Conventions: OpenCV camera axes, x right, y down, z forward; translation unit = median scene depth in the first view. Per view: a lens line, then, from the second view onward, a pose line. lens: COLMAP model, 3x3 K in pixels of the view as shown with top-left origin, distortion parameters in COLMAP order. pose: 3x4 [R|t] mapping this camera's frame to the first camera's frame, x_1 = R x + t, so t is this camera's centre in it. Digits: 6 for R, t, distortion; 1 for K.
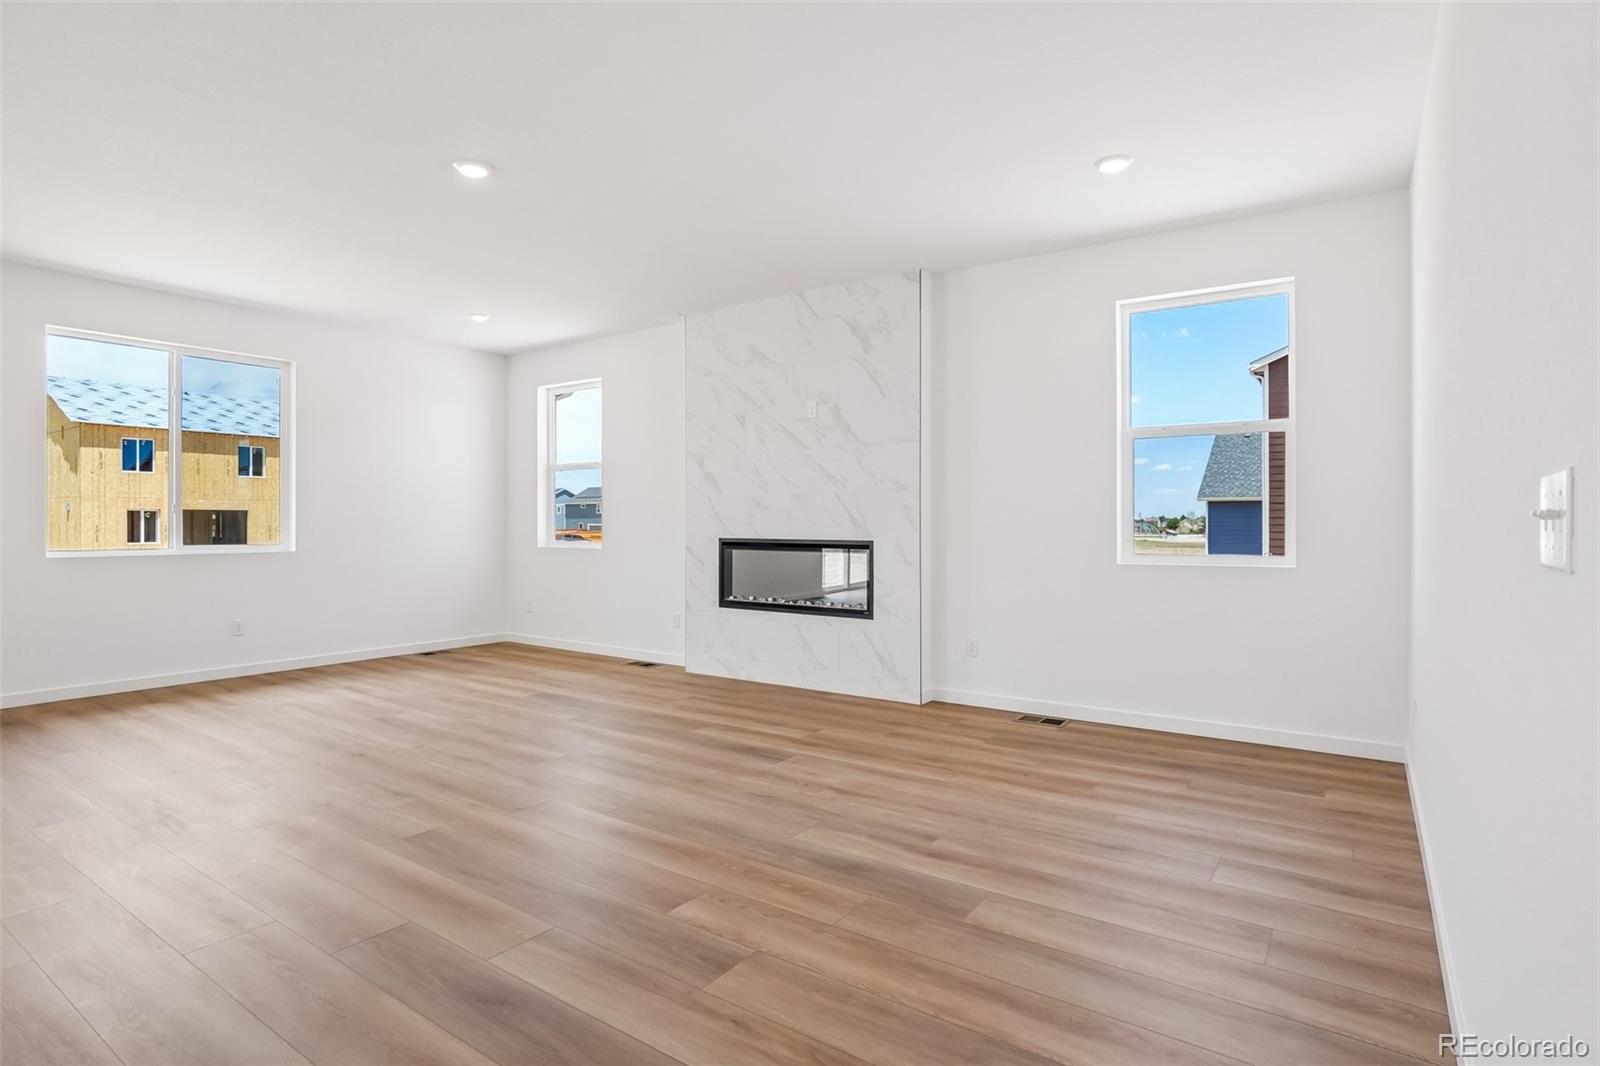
lens RADIAL K [[846.8, 0, 788.8], [0, 846.8, 525.4], [0, 0, 1]] dist [-0.026578, 0.008514]
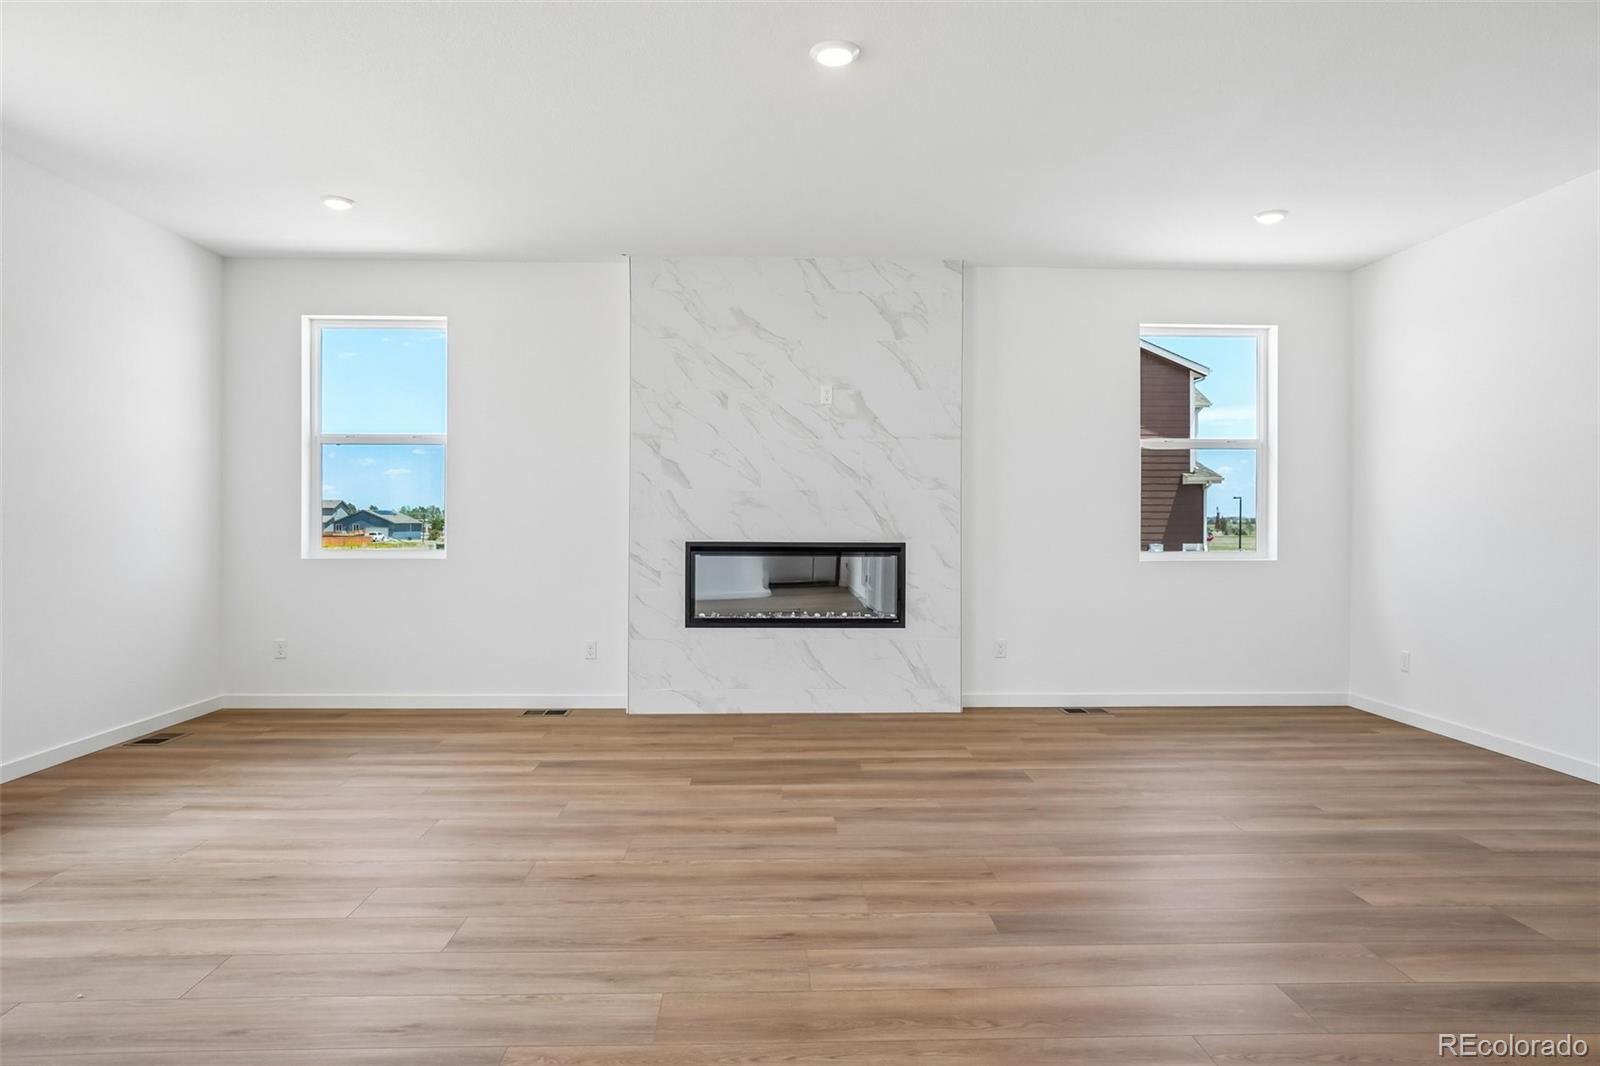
lens RADIAL K [[972.9, 0, 804.5], [0, 972.9, 529.9], [0, 0, 1]] dist [-0.011167, 0.002352]
pose [[0.785652, -0.002292, 0.618664, -0.634862], [-0.001432, 0.999984, 0.005523, -0.001462], [-0.618667, -0.005225, 0.785636, 0.225892]]
